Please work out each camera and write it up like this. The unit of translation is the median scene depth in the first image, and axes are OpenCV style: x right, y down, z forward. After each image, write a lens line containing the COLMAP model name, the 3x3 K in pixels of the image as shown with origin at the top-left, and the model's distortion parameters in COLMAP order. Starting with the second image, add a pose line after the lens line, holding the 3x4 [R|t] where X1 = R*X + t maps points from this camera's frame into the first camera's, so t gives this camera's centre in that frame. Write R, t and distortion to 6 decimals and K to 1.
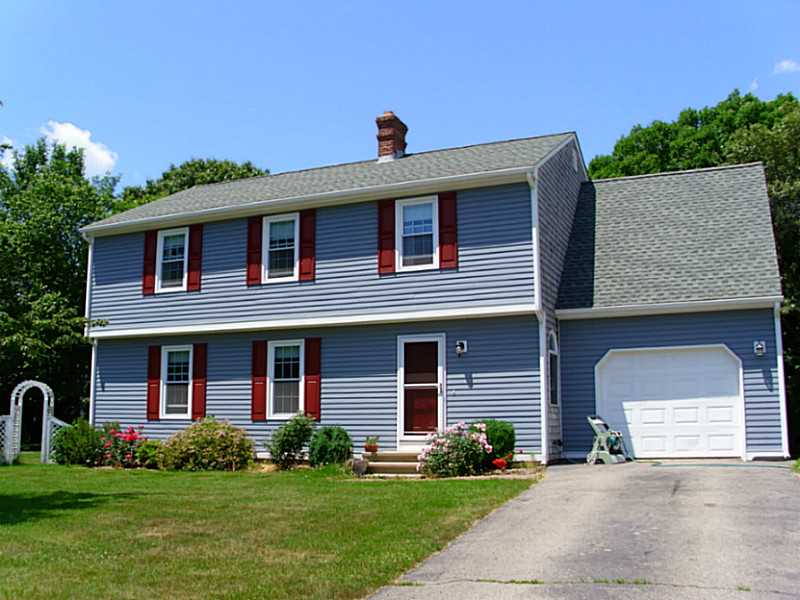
lens RADIAL K [[845.9, 0, 391.2], [0, 845.9, 302.0], [0, 0, 1]] dist [-0.280013, 0.332413]
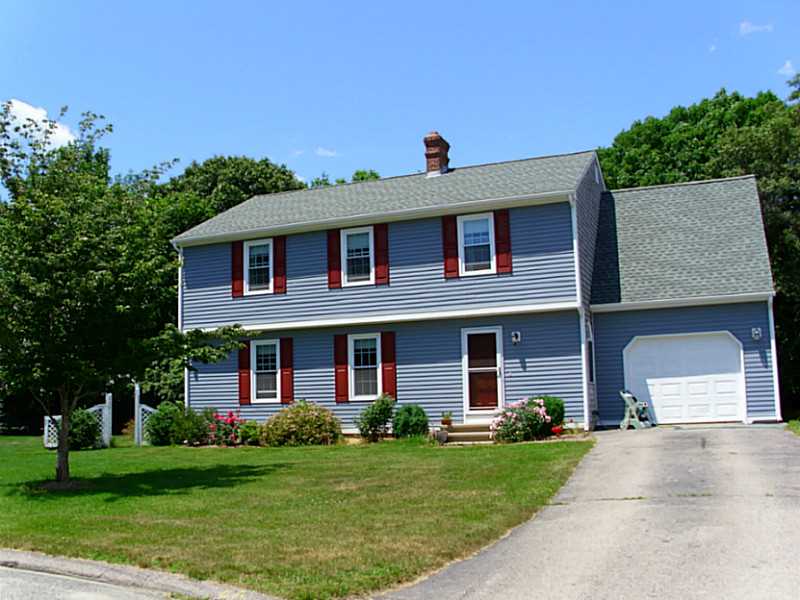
lens RADIAL K [[845.9, 0, 391.2], [0, 845.9, 302.0], [0, 0, 1]] dist [-0.280013, 0.332413]
pose [[0.999463, -0.022027, 0.024277, -0.122001], [0.021329, 0.999362, 0.028642, -0.035178], [-0.024892, -0.028109, 0.999295, -0.206429]]
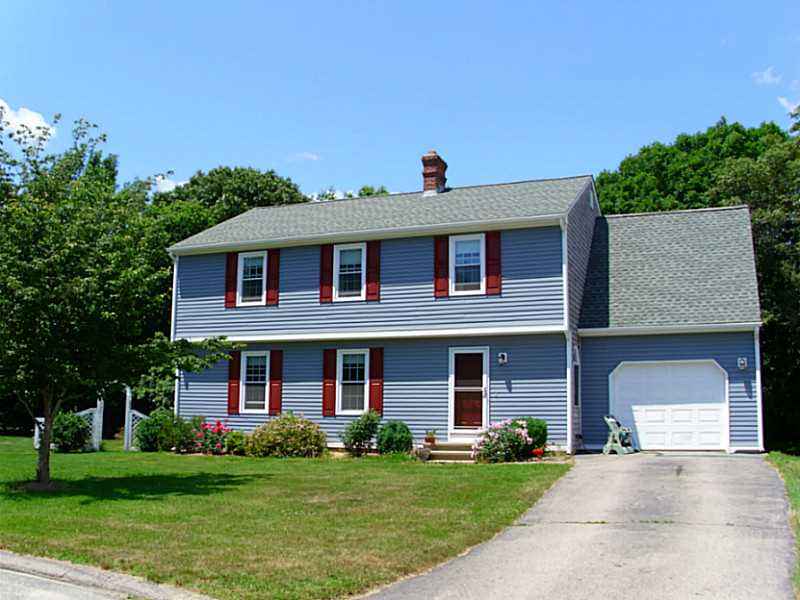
lens RADIAL K [[845.9, 0, 391.2], [0, 845.9, 302.0], [0, 0, 1]] dist [-0.280013, 0.332413]
pose [[0.999694, 0.016675, 0.018294, -0.099889], [-0.016858, 0.999809, 0.009895, -0.036854], [-0.018126, -0.010201, 0.999784, -0.217182]]
